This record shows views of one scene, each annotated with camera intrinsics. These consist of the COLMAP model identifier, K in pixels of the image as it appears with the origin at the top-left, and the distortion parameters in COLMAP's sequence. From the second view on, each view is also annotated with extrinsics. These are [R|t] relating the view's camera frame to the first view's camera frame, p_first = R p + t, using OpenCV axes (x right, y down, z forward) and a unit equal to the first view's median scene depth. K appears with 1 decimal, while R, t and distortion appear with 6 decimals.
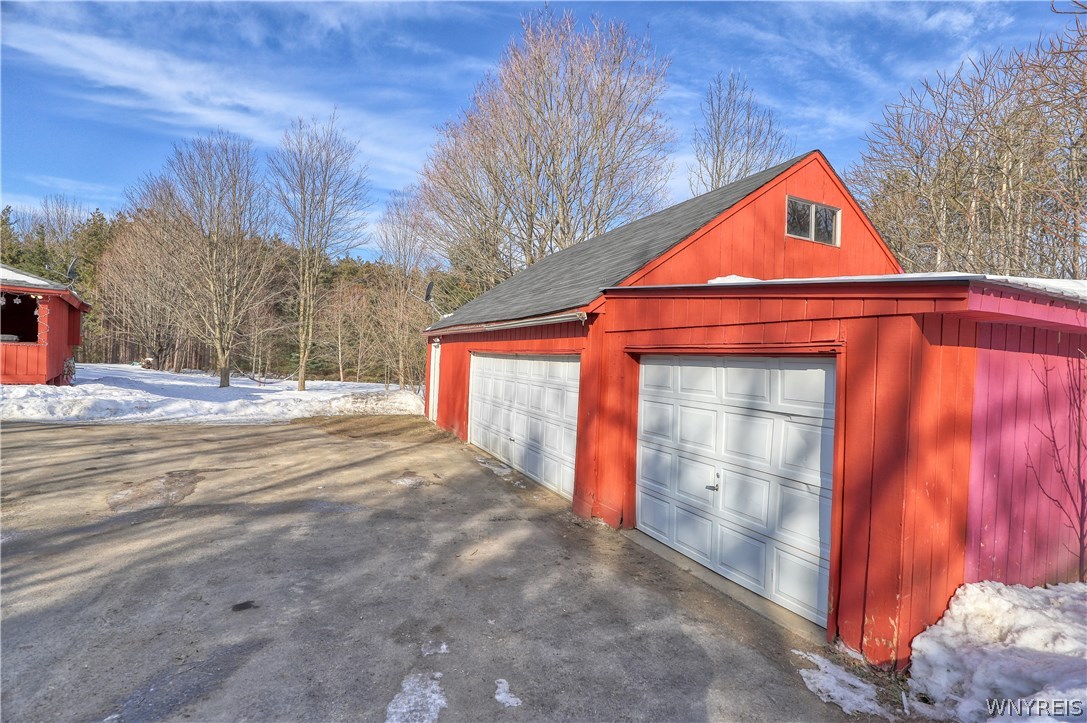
lens RADIAL K [[495.5, 0, 544.1], [0, 495.5, 363.4], [0, 0, 1]] dist [-0.035461, 0.006879]
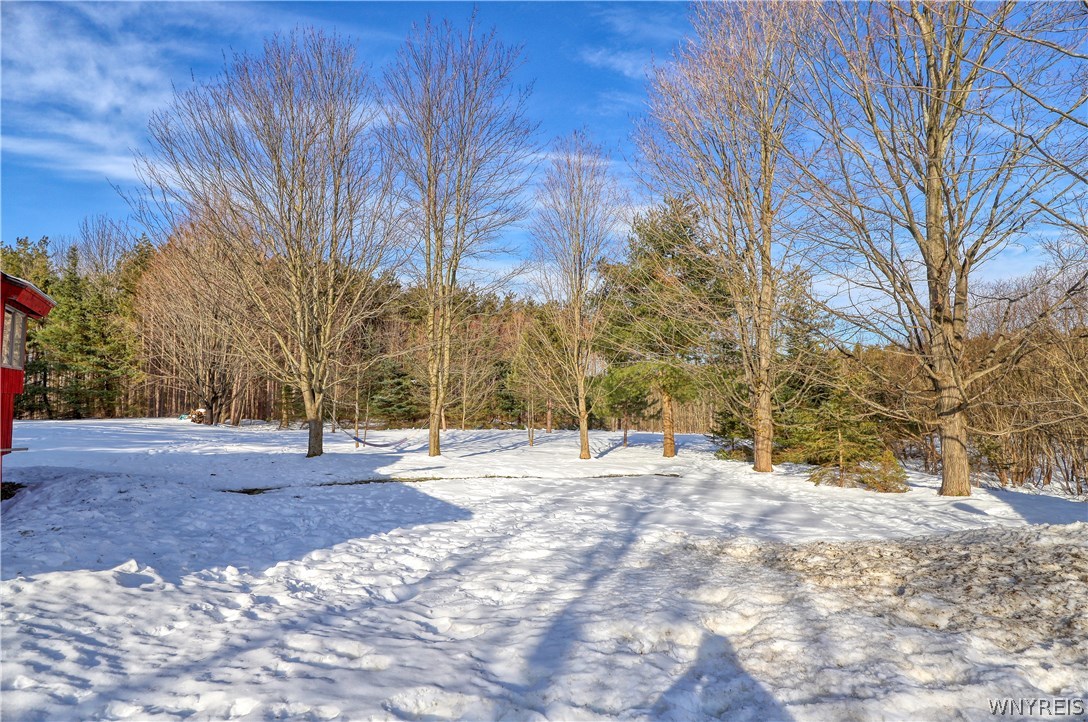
lens RADIAL K [[496.0, 0, 544.6], [0, 496.0, 362.9], [0, 0, 1]] dist [-0.035461, 0.006879]
pose [[0.995933, -0.047357, -0.076649, -0.687810], [0.041956, 0.996621, -0.070611, -0.020742], [0.079734, 0.067108, 0.994555, 0.890462]]
